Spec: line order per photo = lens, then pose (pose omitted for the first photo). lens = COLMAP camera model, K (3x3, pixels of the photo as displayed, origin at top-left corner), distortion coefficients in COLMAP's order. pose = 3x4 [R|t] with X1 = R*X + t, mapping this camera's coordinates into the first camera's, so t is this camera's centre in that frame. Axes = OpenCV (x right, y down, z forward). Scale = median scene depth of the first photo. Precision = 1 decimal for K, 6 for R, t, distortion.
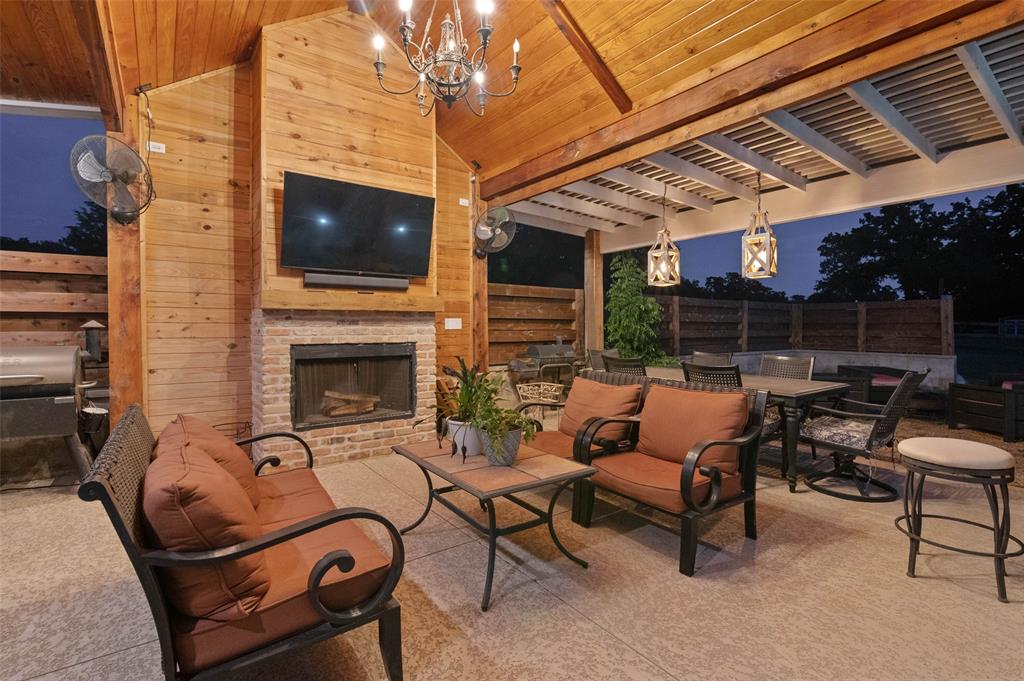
lens RADIAL K [[471.3, 0, 512.2], [0, 471.3, 330.4], [0, 0, 1]] dist [-0.005489, -0.000090]
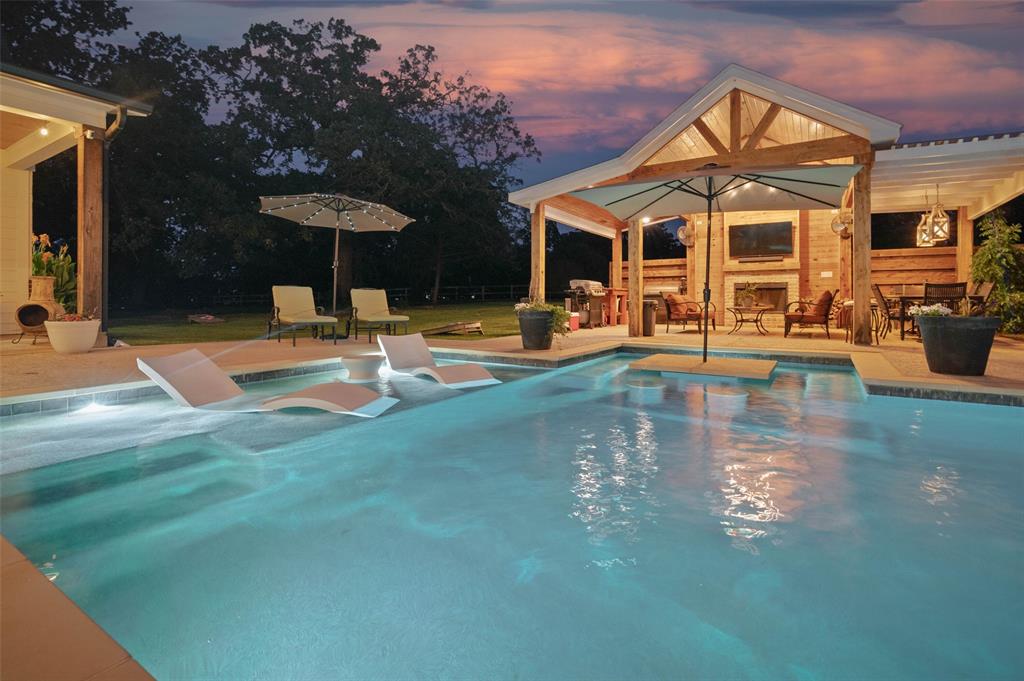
lens RADIAL K [[471.3, 0, 521.2], [0, 471.3, 301.7], [0, 0, 1]] dist [-0.005489, -0.000090]
pose [[0.361814, 0.000648, -0.932250, 1.595946], [-0.010767, 0.999936, -0.003484, 0.153181], [0.932188, 0.011298, 0.361798, -1.147614]]
